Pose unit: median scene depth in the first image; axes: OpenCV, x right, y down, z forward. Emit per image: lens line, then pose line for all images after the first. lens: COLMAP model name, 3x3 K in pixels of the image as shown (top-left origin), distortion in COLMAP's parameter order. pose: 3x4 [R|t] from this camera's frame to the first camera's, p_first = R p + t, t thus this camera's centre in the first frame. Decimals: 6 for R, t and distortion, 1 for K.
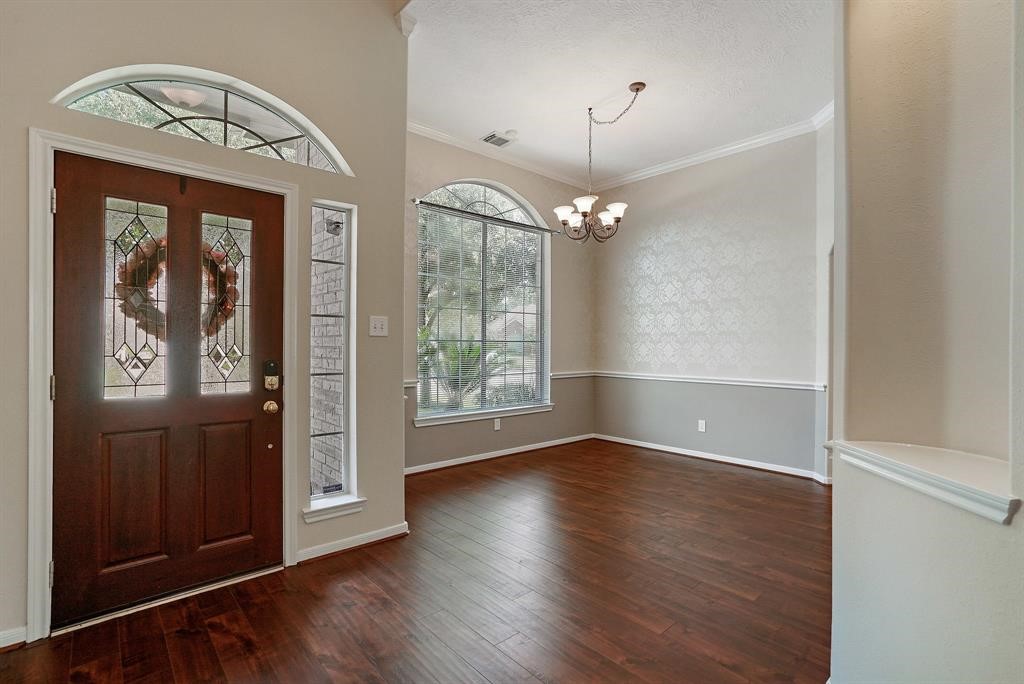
lens RADIAL K [[474.2, 0, 509.6], [0, 474.2, 344.3], [0, 0, 1]] dist [-0.049489, 0.023478]
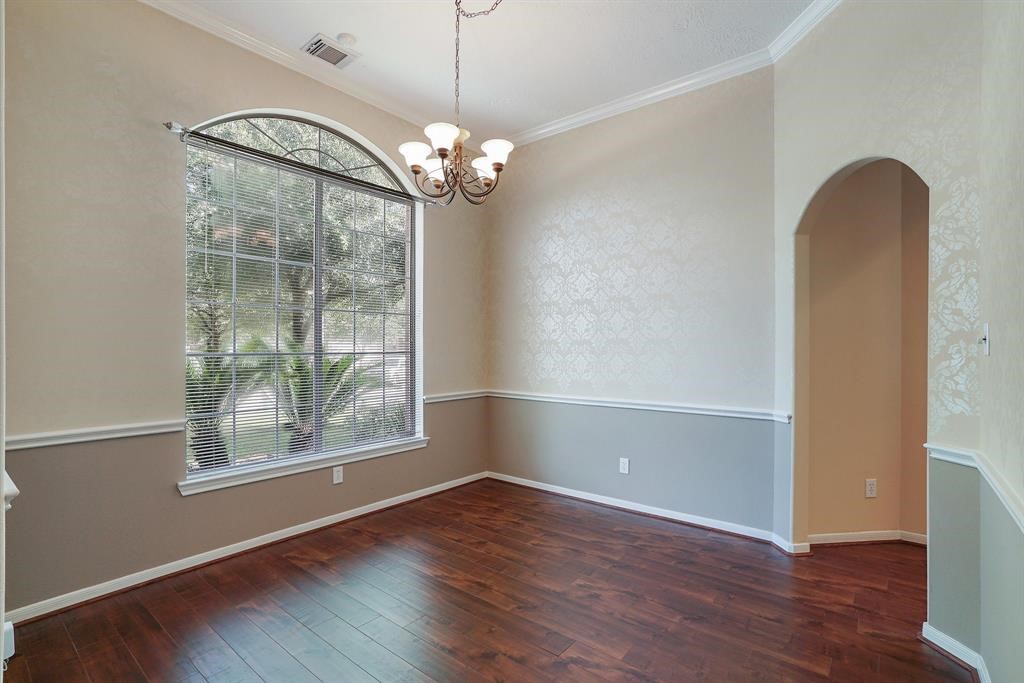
lens RADIAL K [[474.2, 0, 509.6], [0, 474.2, 343.8], [0, 0, 1]] dist [-0.049489, 0.023478]
pose [[0.987591, -0.003279, 0.157014, 0.124998], [0.004057, 0.999981, -0.004639, -0.018289], [-0.156996, 0.005219, 0.987586, 0.319829]]
